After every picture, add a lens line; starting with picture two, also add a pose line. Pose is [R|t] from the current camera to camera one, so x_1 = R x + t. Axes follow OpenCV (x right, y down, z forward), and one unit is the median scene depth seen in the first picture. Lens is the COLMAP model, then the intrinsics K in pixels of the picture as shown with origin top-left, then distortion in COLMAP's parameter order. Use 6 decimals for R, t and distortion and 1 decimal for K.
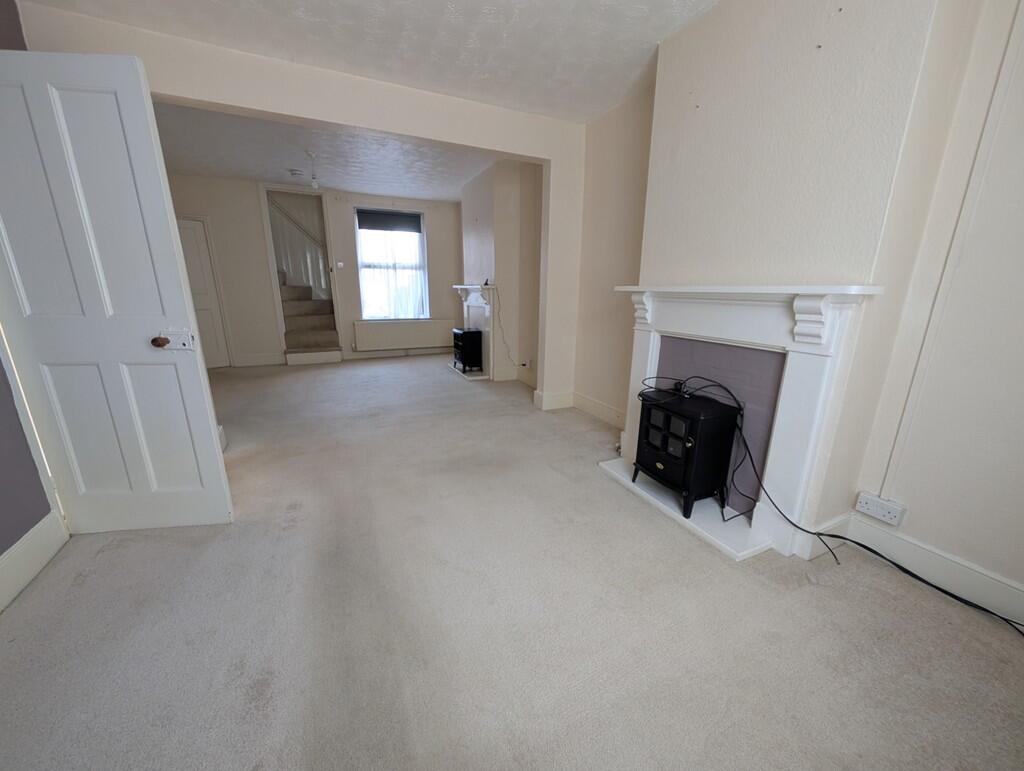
lens RADIAL K [[385.7, 0, 513.2], [0, 385.7, 386.6], [0, 0, 1]] dist [-0.000920, -0.000240]
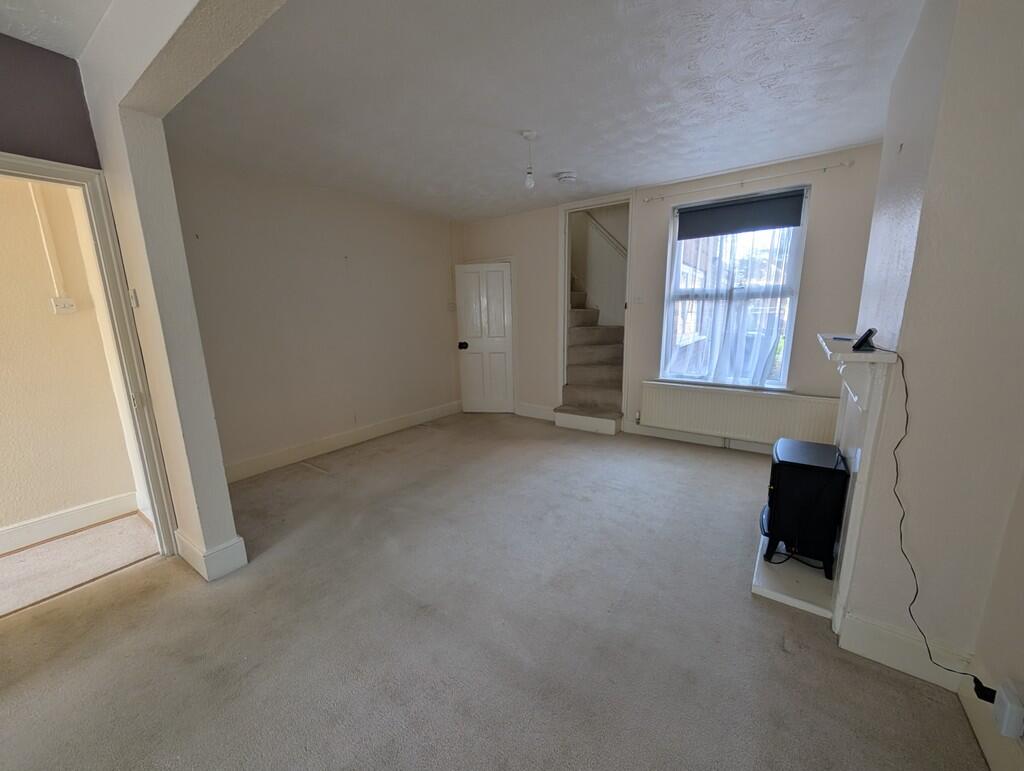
lens RADIAL K [[385.7, 0, 515.4], [0, 385.7, 390.8], [0, 0, 1]] dist [-0.000920, -0.000240]
pose [[0.501910, 0.153807, -0.851134, 0.045578], [-0.196981, 0.978528, 0.060670, -0.150146], [0.842191, 0.137206, 0.521430, 0.471881]]
